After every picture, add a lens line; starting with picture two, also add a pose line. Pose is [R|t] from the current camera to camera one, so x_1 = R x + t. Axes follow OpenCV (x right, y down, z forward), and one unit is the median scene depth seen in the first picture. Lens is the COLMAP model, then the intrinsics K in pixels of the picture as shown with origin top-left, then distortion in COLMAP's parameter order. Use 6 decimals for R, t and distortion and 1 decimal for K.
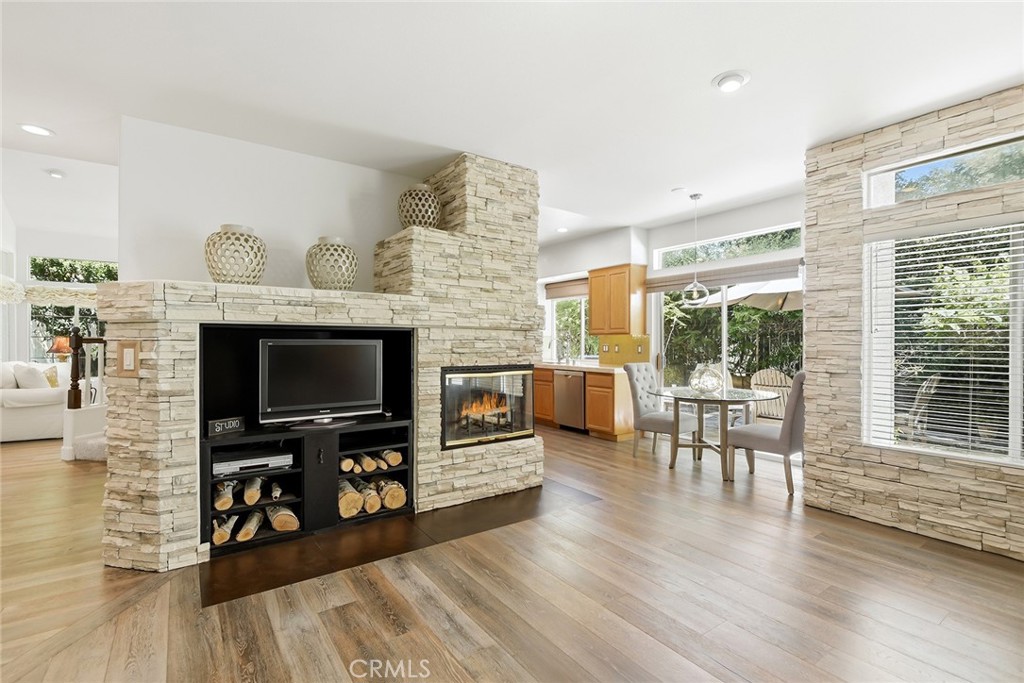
lens RADIAL K [[463.6, 0, 508.9], [0, 463.6, 354.2], [0, 0, 1]] dist [-0.001064, -0.000233]
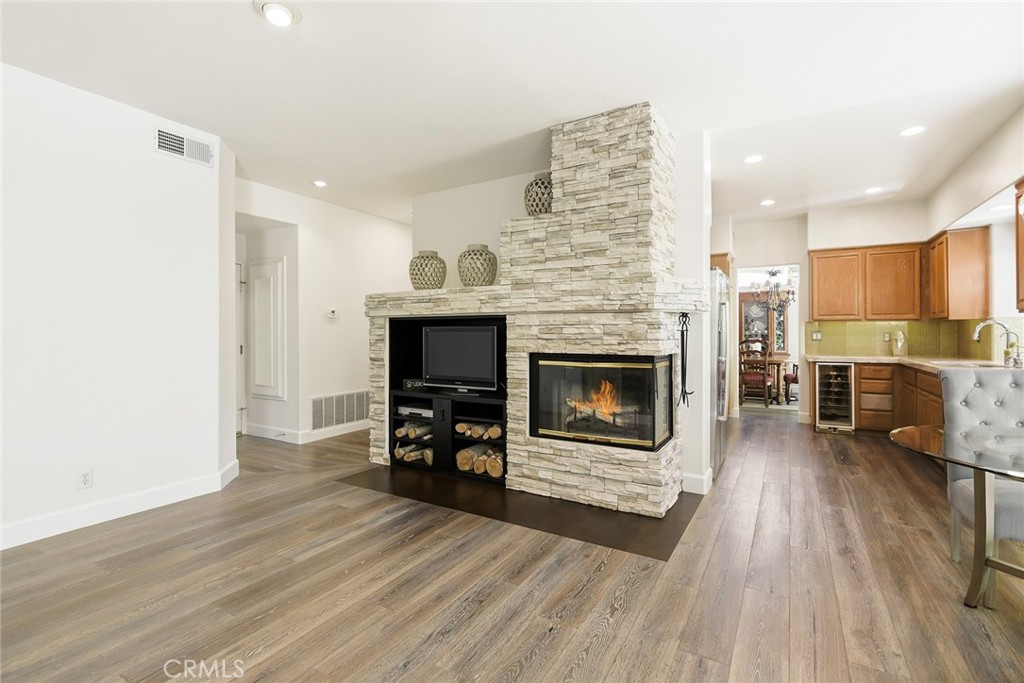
lens RADIAL K [[465.8, 0, 512.0], [0, 465.8, 341.5], [0, 0, 1]] dist [0.003598, -0.008030]
pose [[0.408305, 0.016623, -0.912694, 0.760891], [-0.018739, 0.999776, 0.009826, -0.005499], [0.912653, 0.013091, 0.408525, 0.552836]]
